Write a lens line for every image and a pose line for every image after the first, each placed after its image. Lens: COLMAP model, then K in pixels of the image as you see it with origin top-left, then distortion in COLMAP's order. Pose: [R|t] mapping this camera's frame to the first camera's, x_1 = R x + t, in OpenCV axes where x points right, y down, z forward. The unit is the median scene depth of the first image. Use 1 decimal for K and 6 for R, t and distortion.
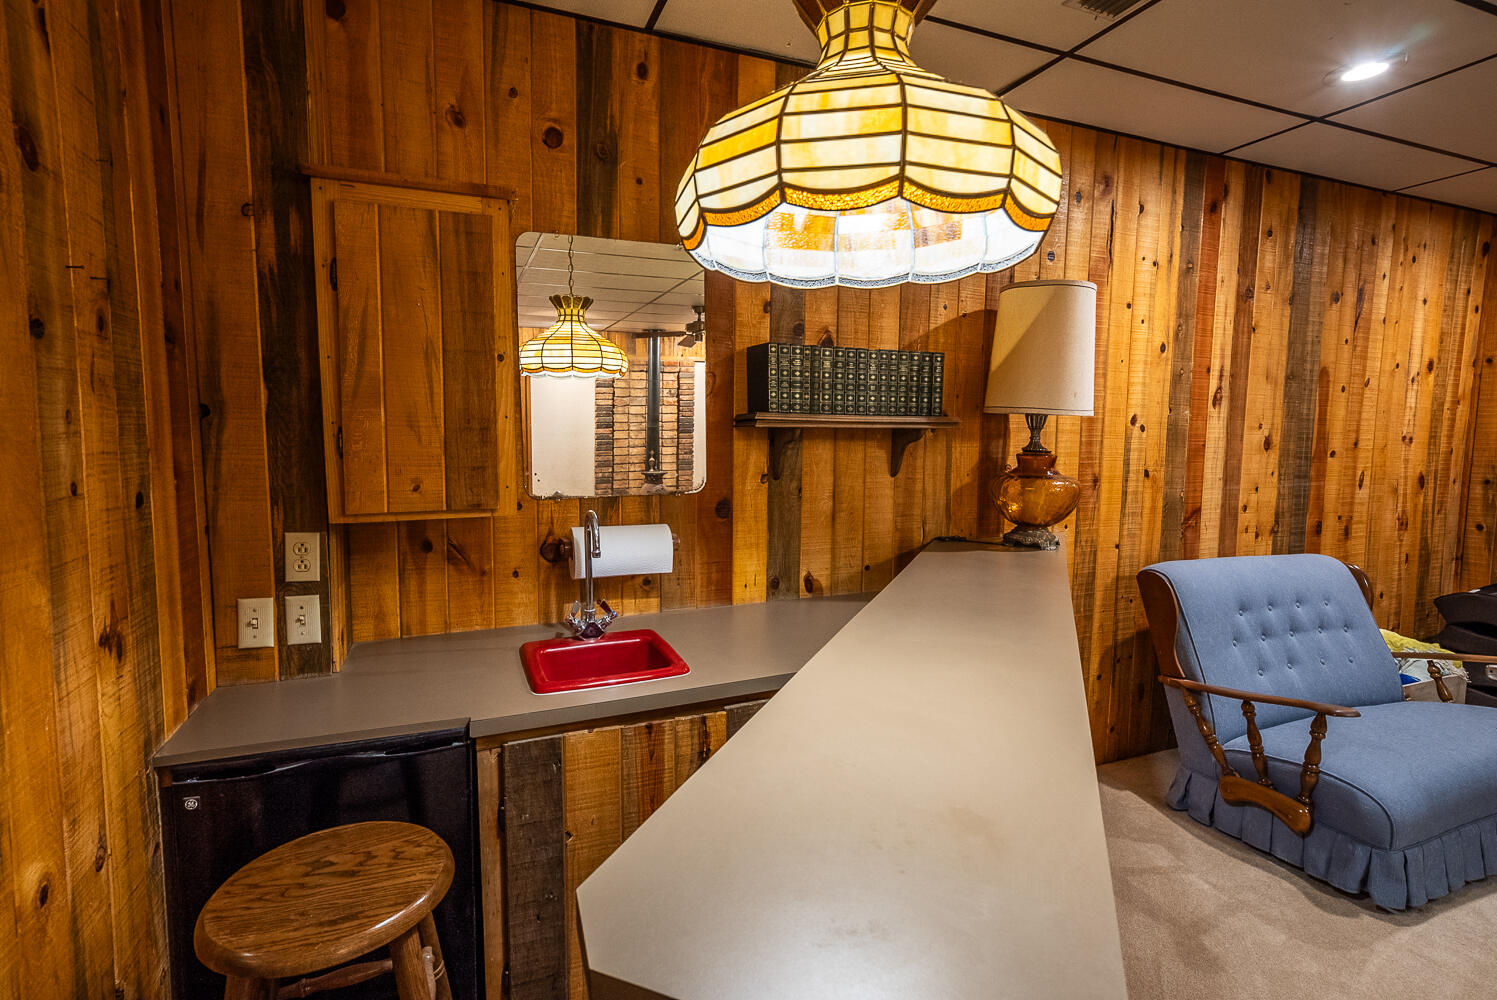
lens RADIAL K [[690.0, 0, 714.7], [0, 690.0, 495.6], [0, 0, 1]] dist [-0.011028, 0.002058]
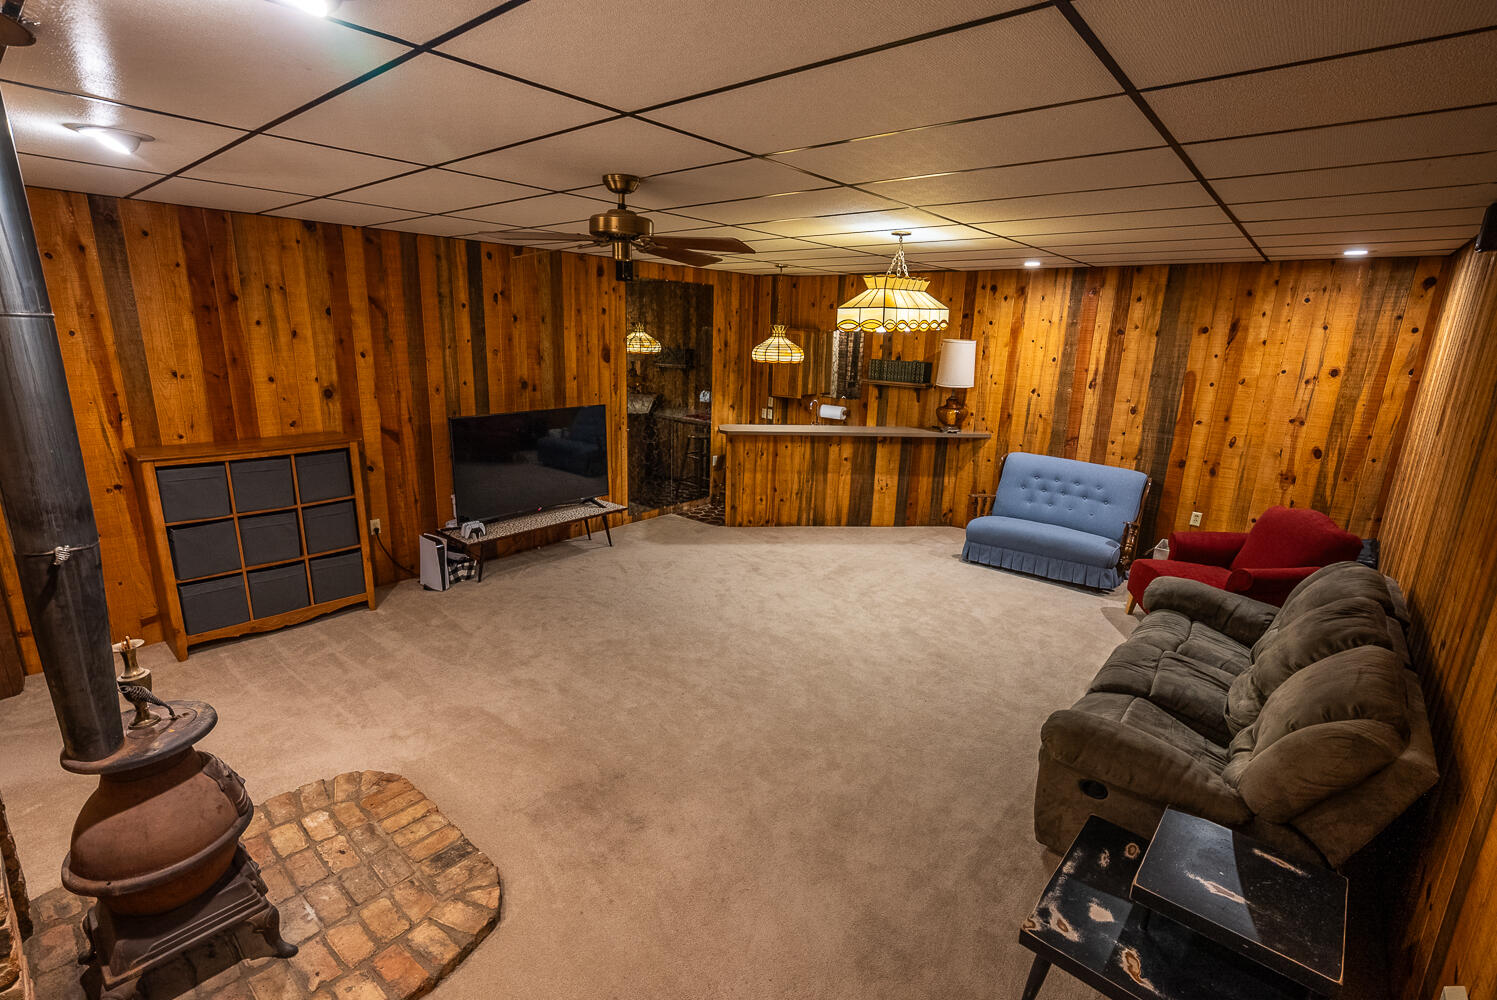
lens RADIAL K [[678.7, 0, 728.7], [0, 678.7, 493.3], [0, 0, 1]] dist [0.002348, -0.000014]
pose [[0.456903, 0.217084, -0.862621, 2.098569], [-0.104538, 0.976148, 0.190283, -0.099136], [0.883352, 0.003236, 0.468698, -0.923854]]
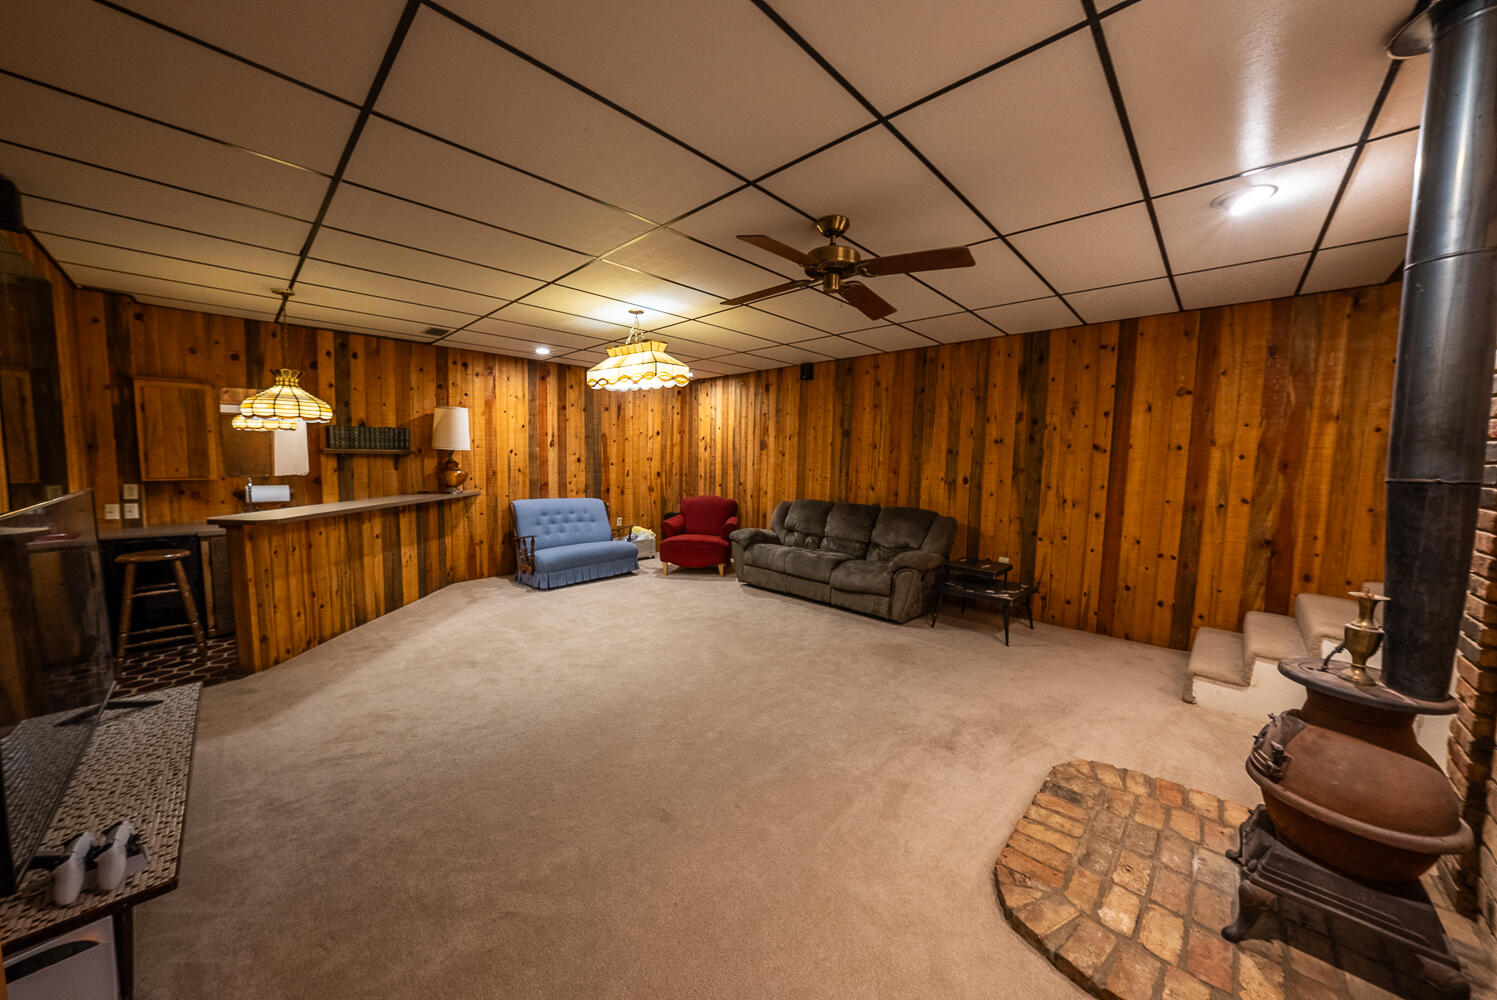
lens RADIAL K [[520.0, 0, 746.7], [0, 520.0, 497.5], [0, 0, 1]] dist [-0.022205, 0.003296]
pose [[0.906852, -0.024736, 0.420722, 0.567592], [0.029936, 0.999535, -0.005760, 0.119261], [-0.420384, 0.017818, 0.907171, -1.316010]]
